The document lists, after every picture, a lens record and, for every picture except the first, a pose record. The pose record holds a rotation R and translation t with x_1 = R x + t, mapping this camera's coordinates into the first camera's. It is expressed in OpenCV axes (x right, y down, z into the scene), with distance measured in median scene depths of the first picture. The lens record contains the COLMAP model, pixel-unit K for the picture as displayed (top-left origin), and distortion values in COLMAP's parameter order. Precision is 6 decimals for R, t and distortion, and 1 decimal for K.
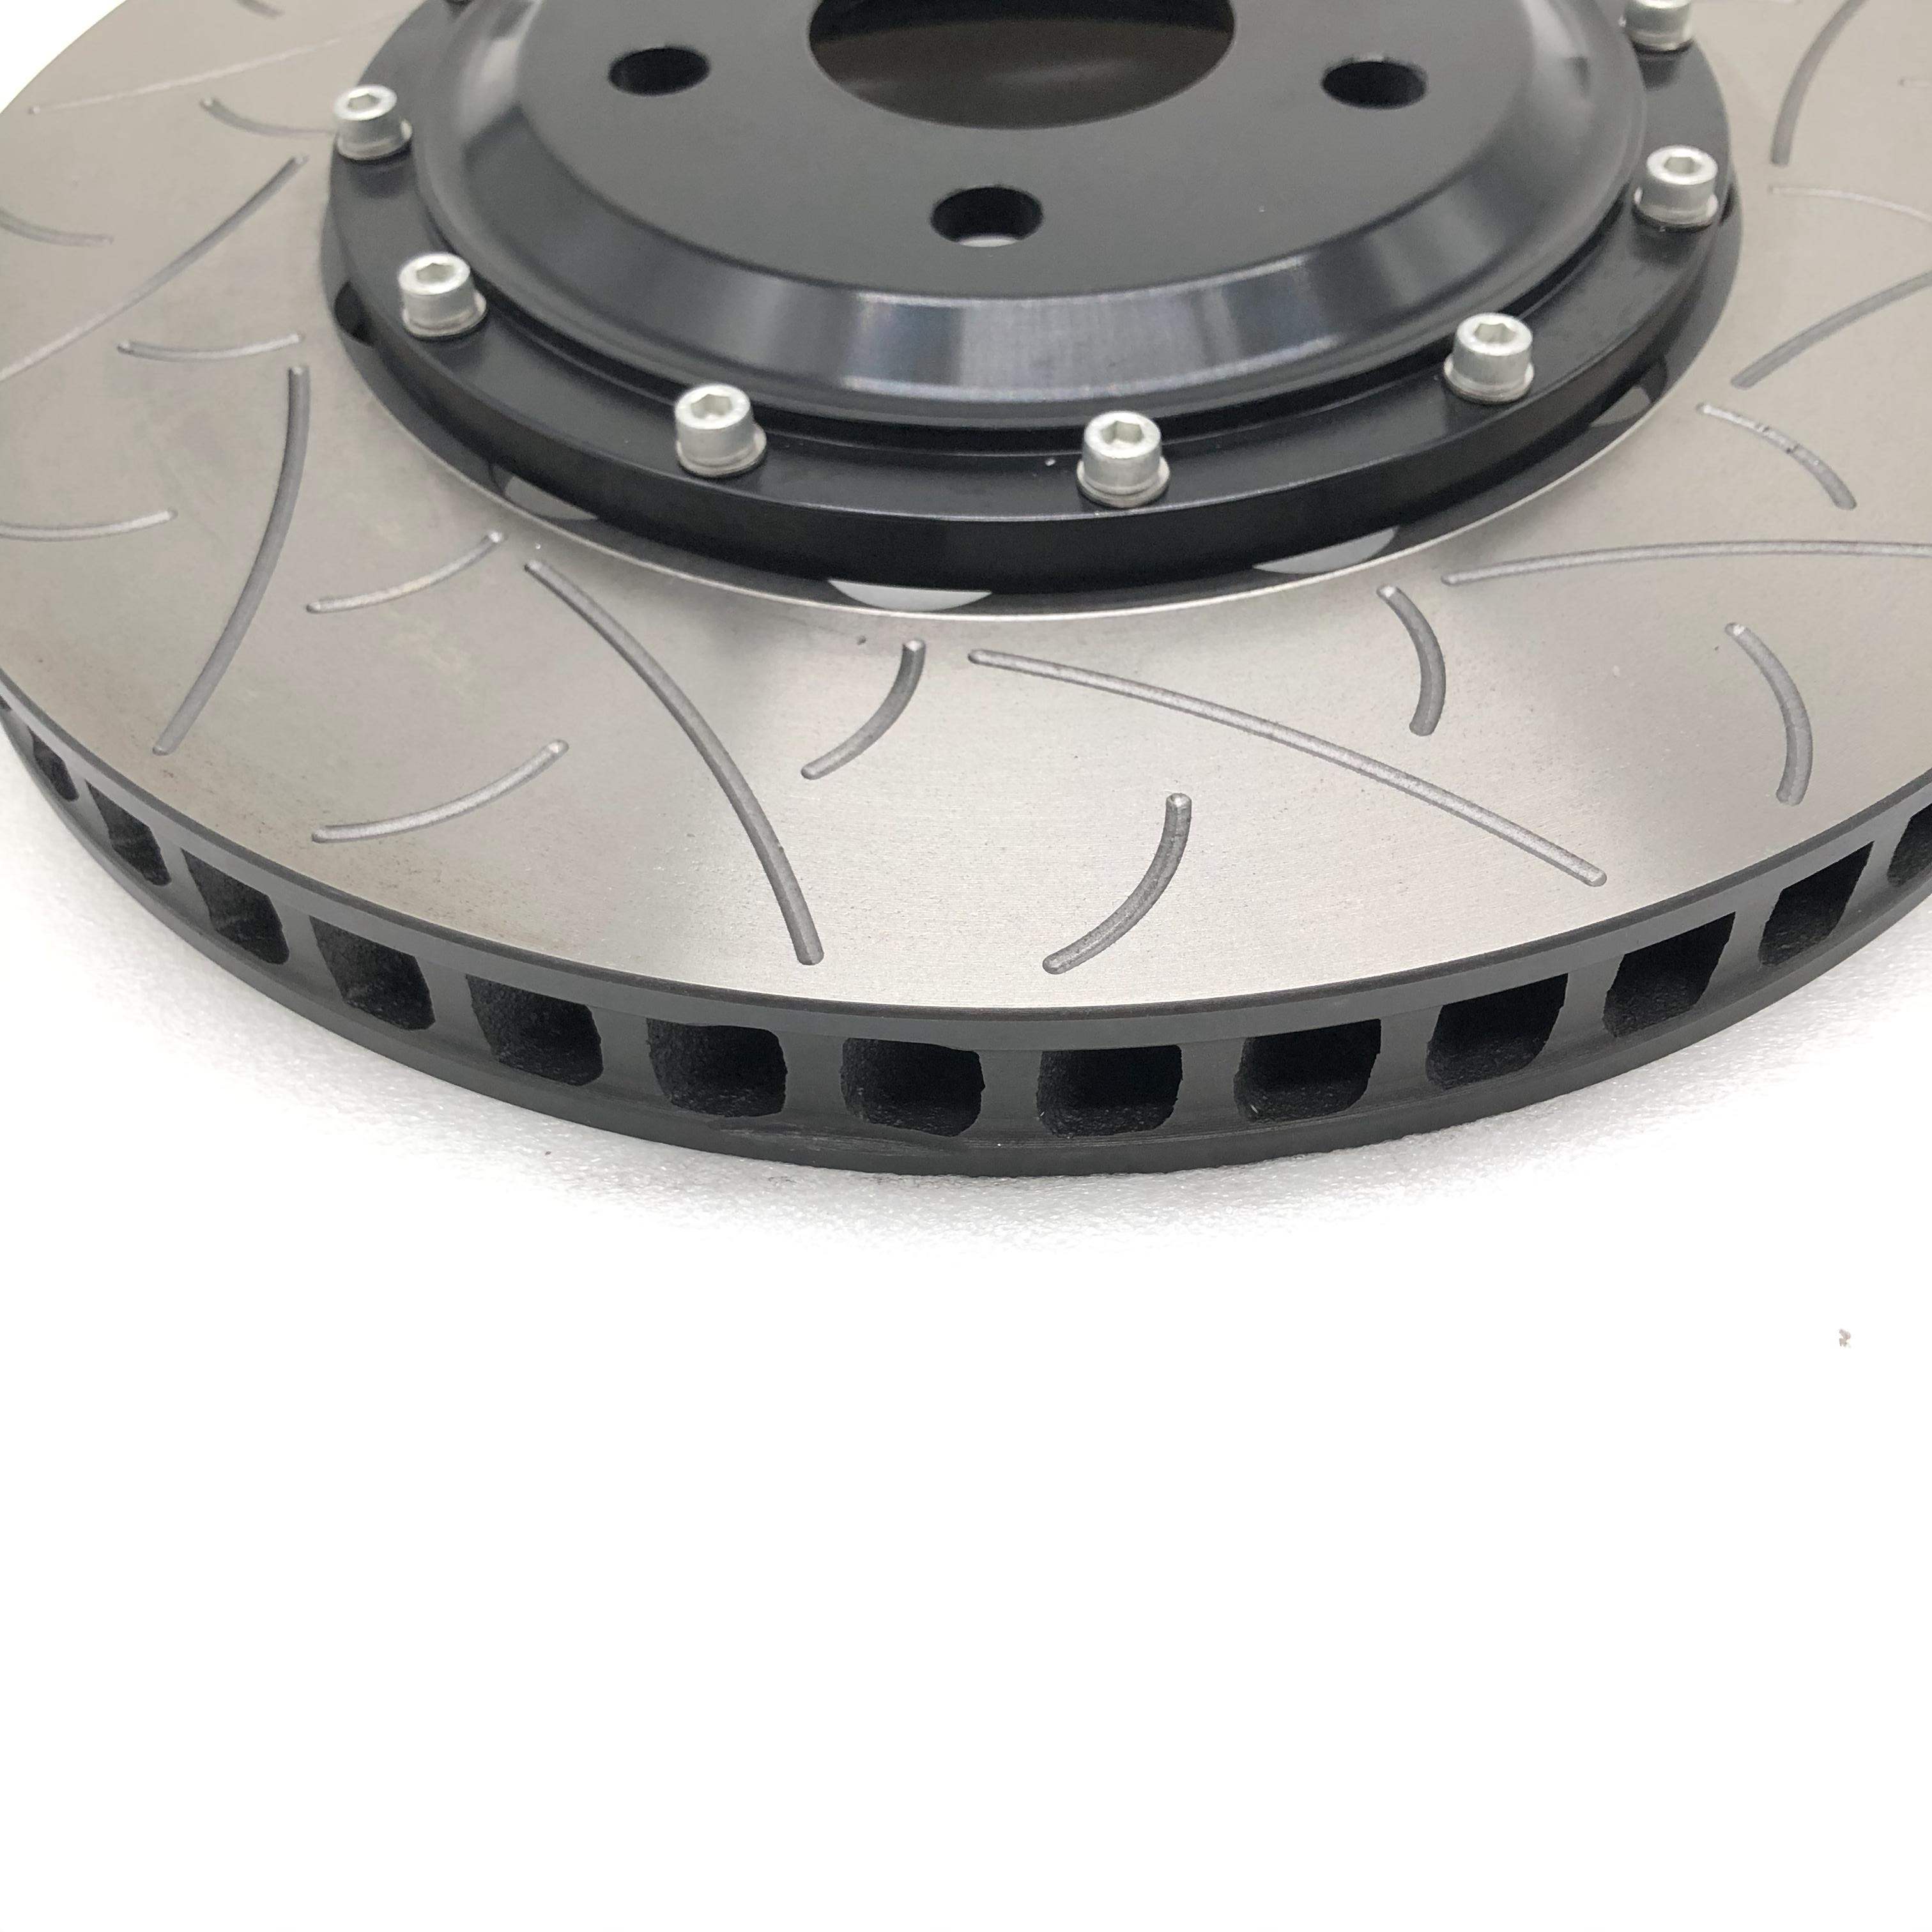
lens RADIAL K [[2147.7, 0, 949.8], [0, 2147.7, 952.9], [0, 0, 1]] dist [0.012536, 0.000000]
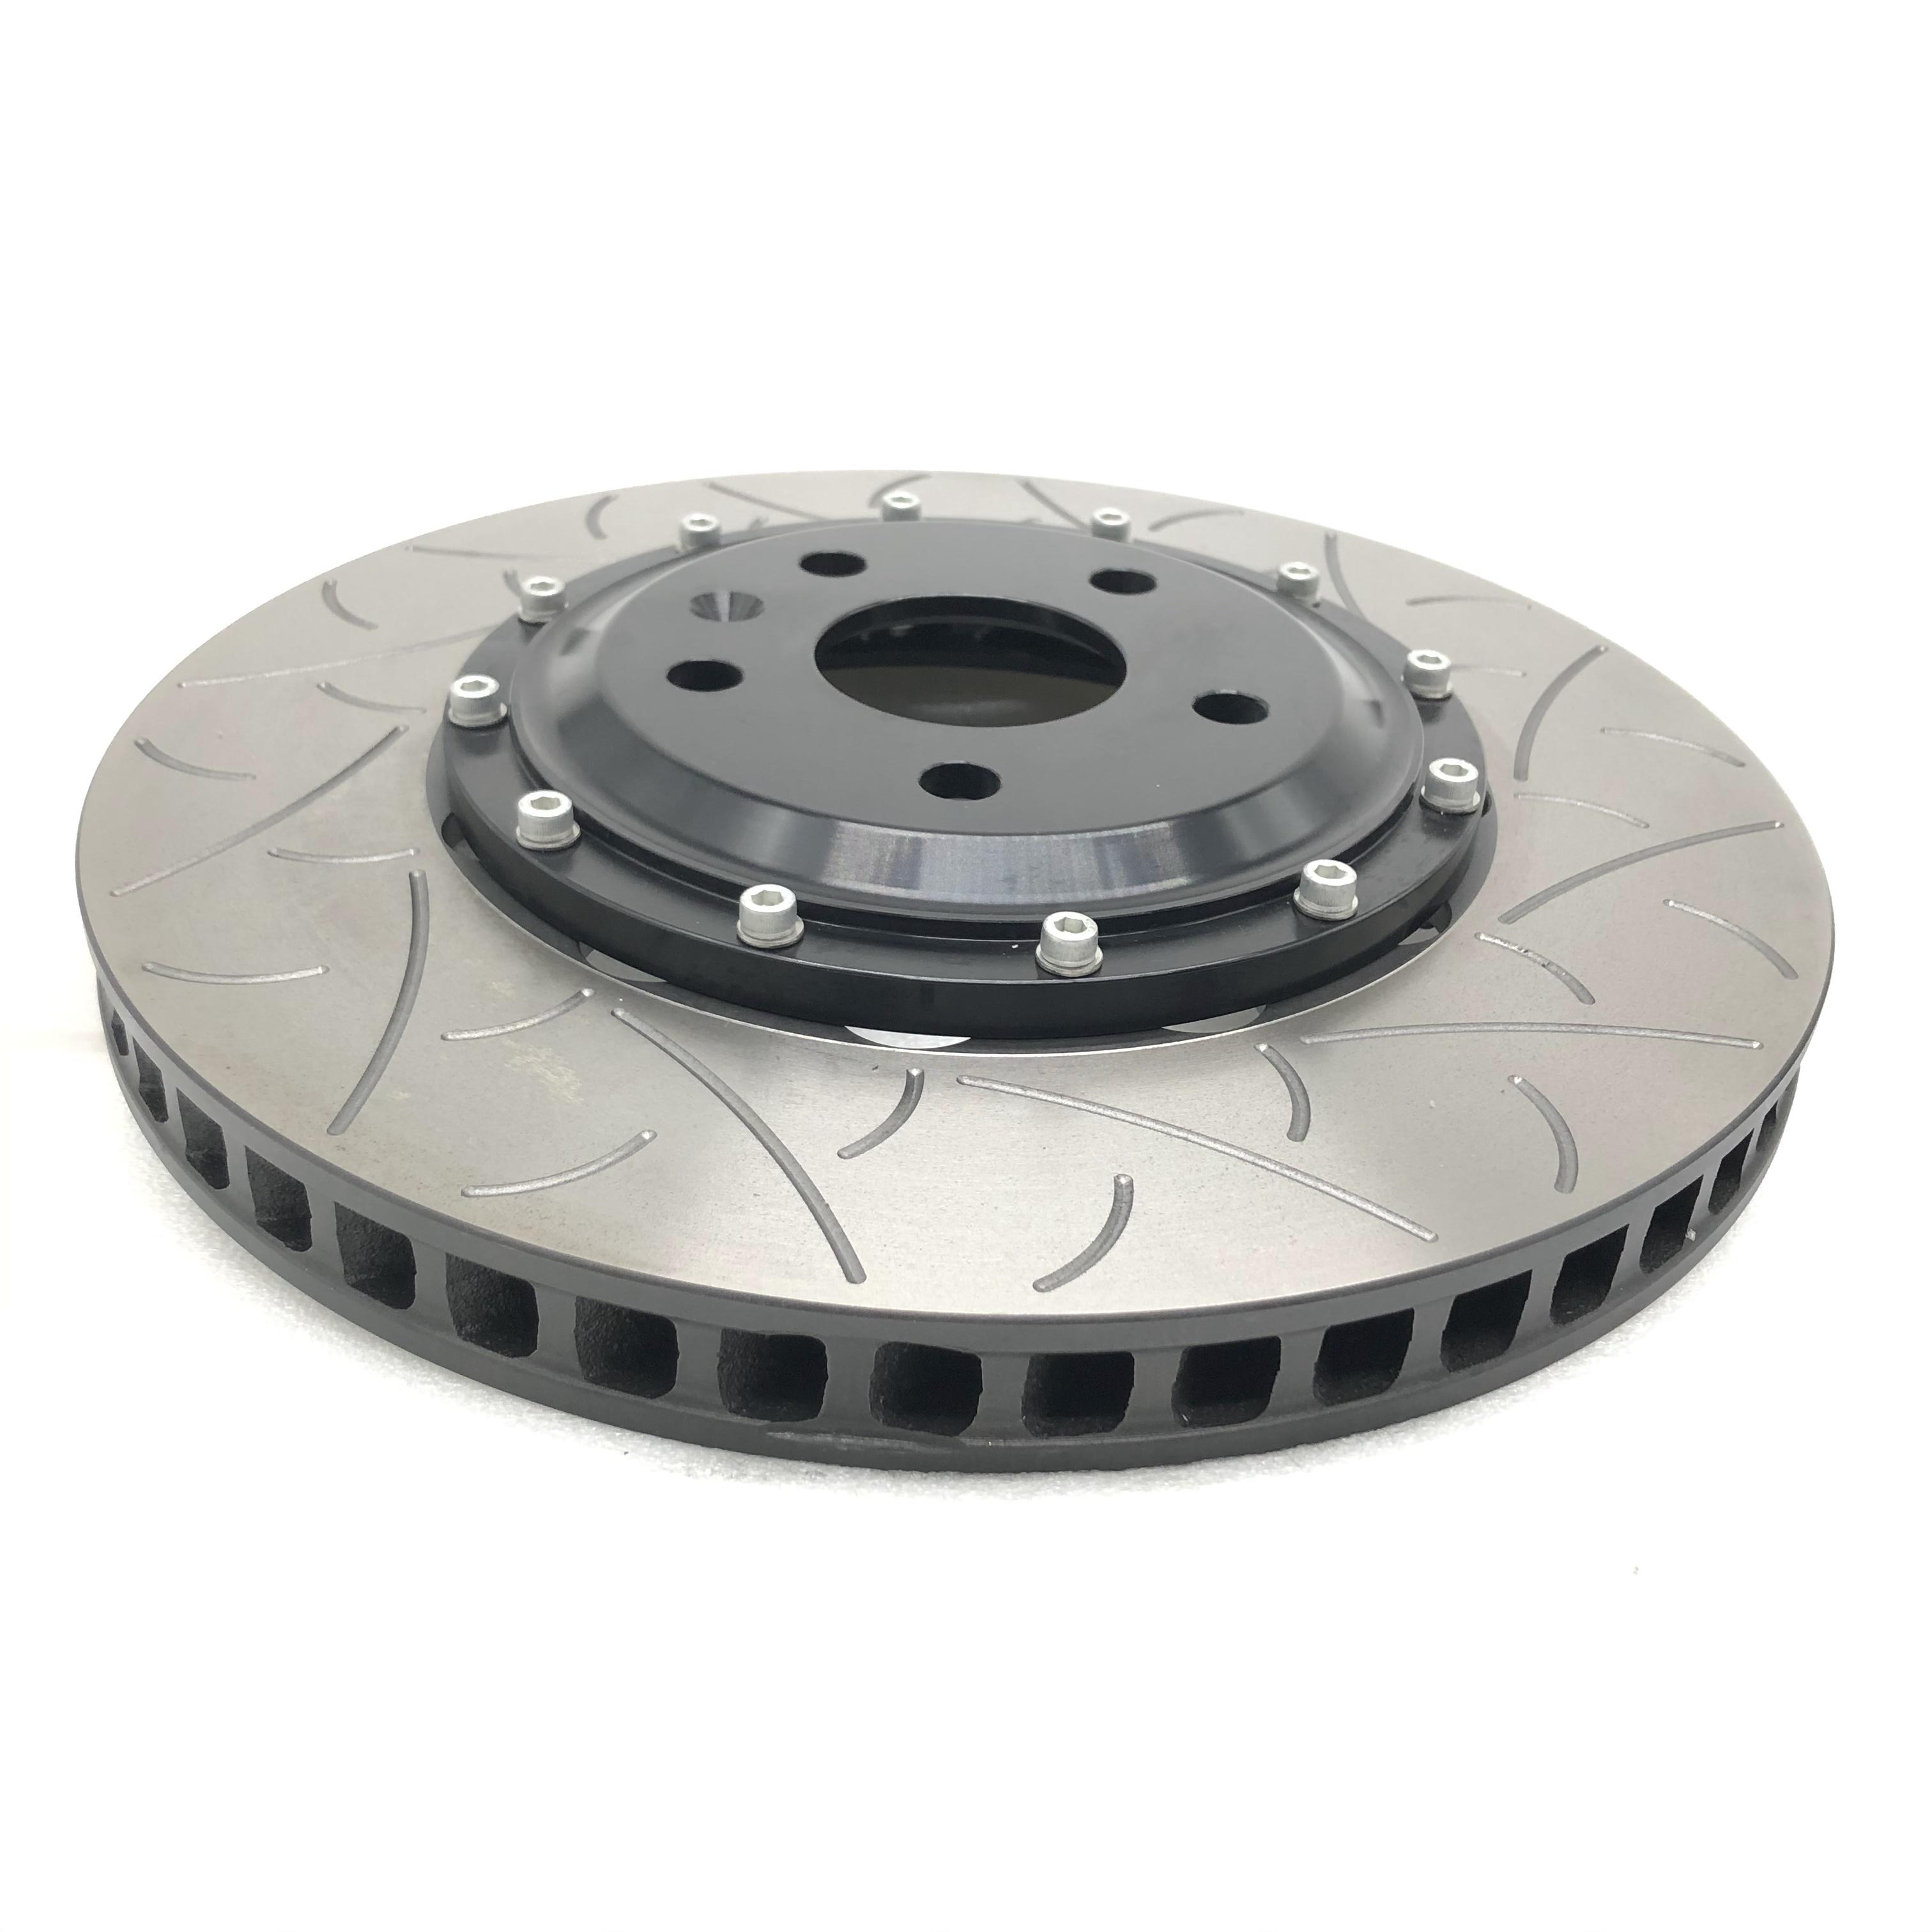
lens RADIAL K [[2147.7, 0, 975.3], [0, 2147.7, 956.3], [0, 0, 1]] dist [0.012536, 0.000000]
pose [[0.994035, 0.034002, 0.103622, -0.117271], [-0.002706, 0.957552, -0.288247, 0.165643], [-0.109024, 0.286248, 0.951933, -0.276698]]
